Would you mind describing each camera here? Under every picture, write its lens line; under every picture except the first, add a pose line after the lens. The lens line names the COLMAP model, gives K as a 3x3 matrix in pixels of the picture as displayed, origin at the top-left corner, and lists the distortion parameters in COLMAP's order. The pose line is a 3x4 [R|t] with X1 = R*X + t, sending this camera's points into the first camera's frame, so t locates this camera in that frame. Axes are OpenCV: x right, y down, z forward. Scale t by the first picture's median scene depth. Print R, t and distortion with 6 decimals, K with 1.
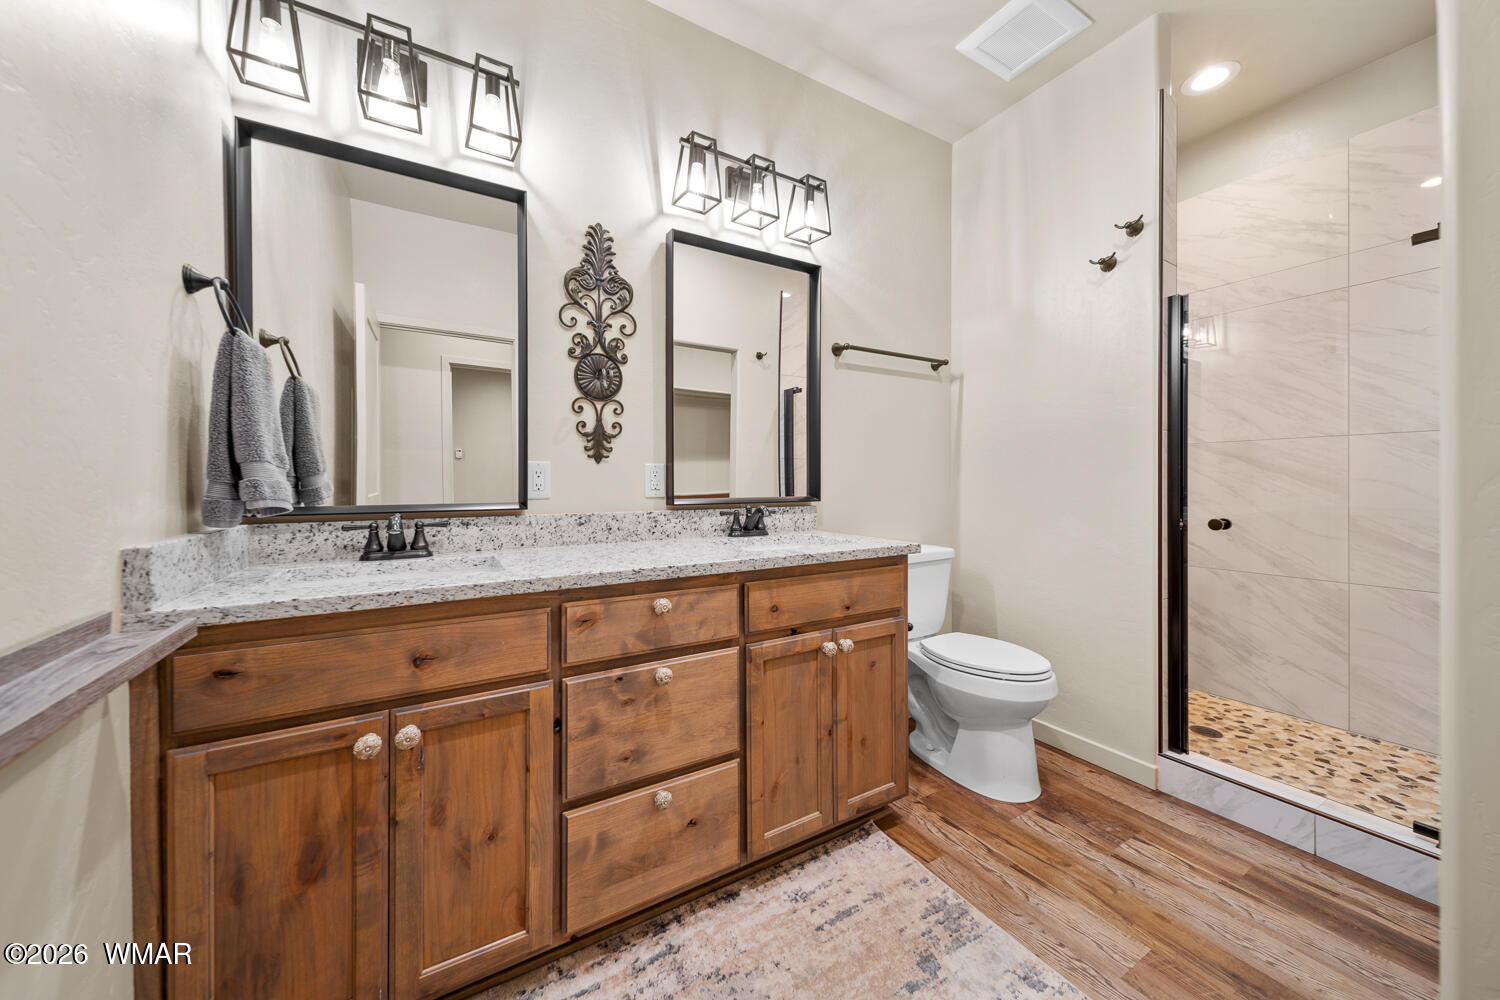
lens RADIAL K [[533.9, 0, 753.0], [0, 533.9, 487.2], [0, 0, 1]] dist [0.010923, -0.000409]
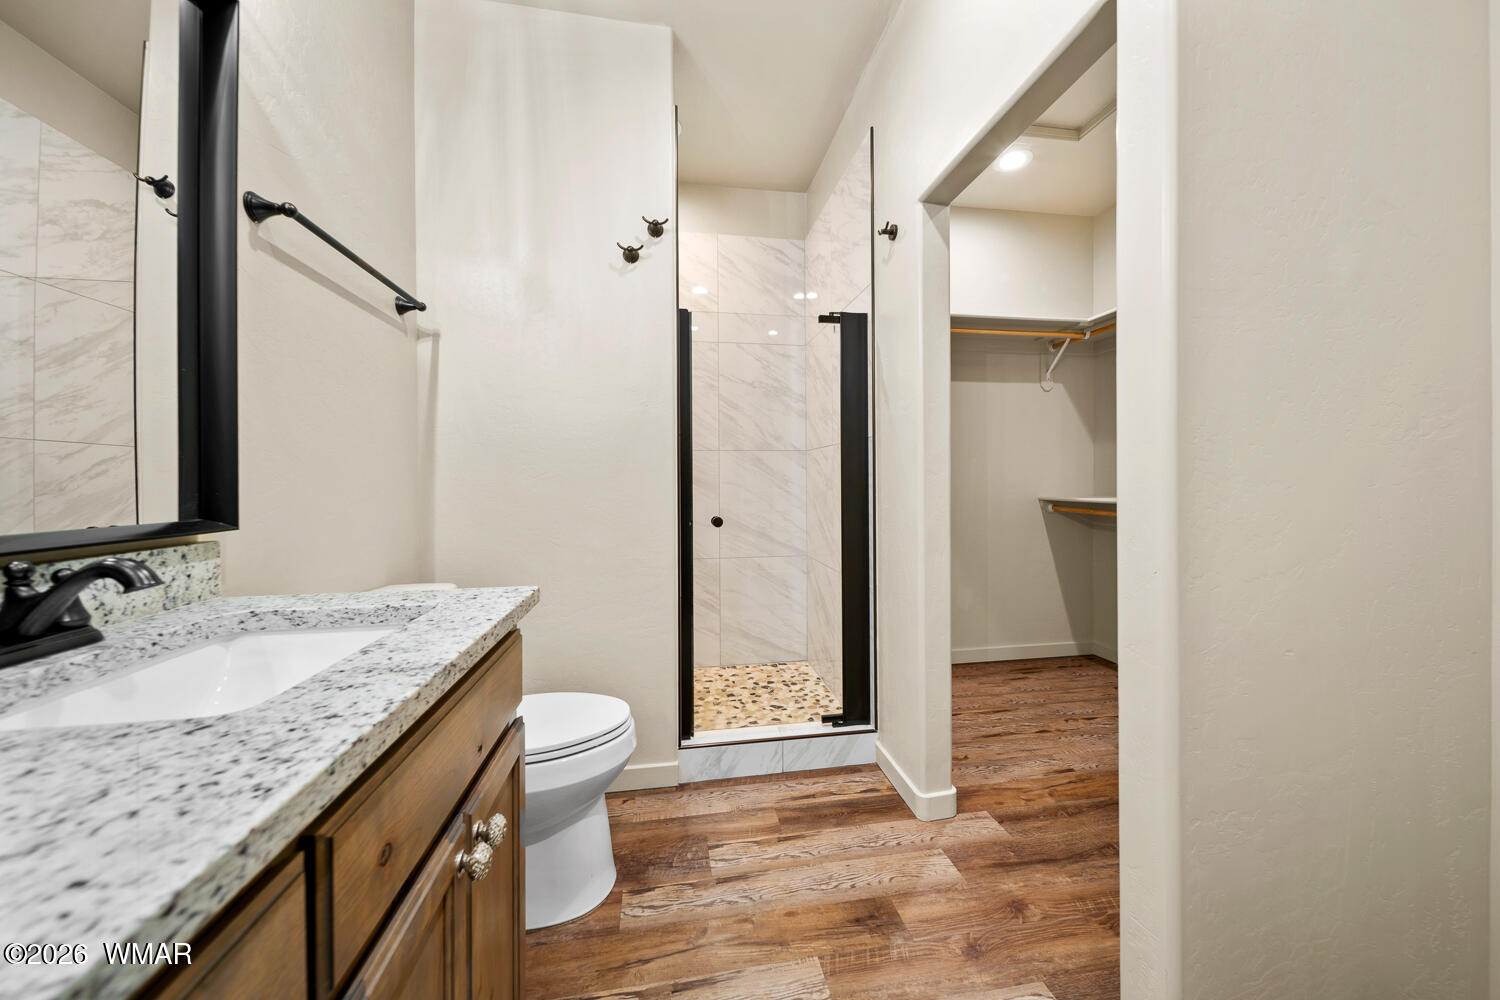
lens RADIAL K [[533.9, 0, 752.0], [0, 533.9, 484.6], [0, 0, 1]] dist [0.010923, -0.000409]
pose [[0.369866, -0.002347, 0.929082, -0.148101], [0.011834, 0.999928, -0.002185, -0.006071], [-0.929010, 0.011803, 0.369867, 0.491237]]
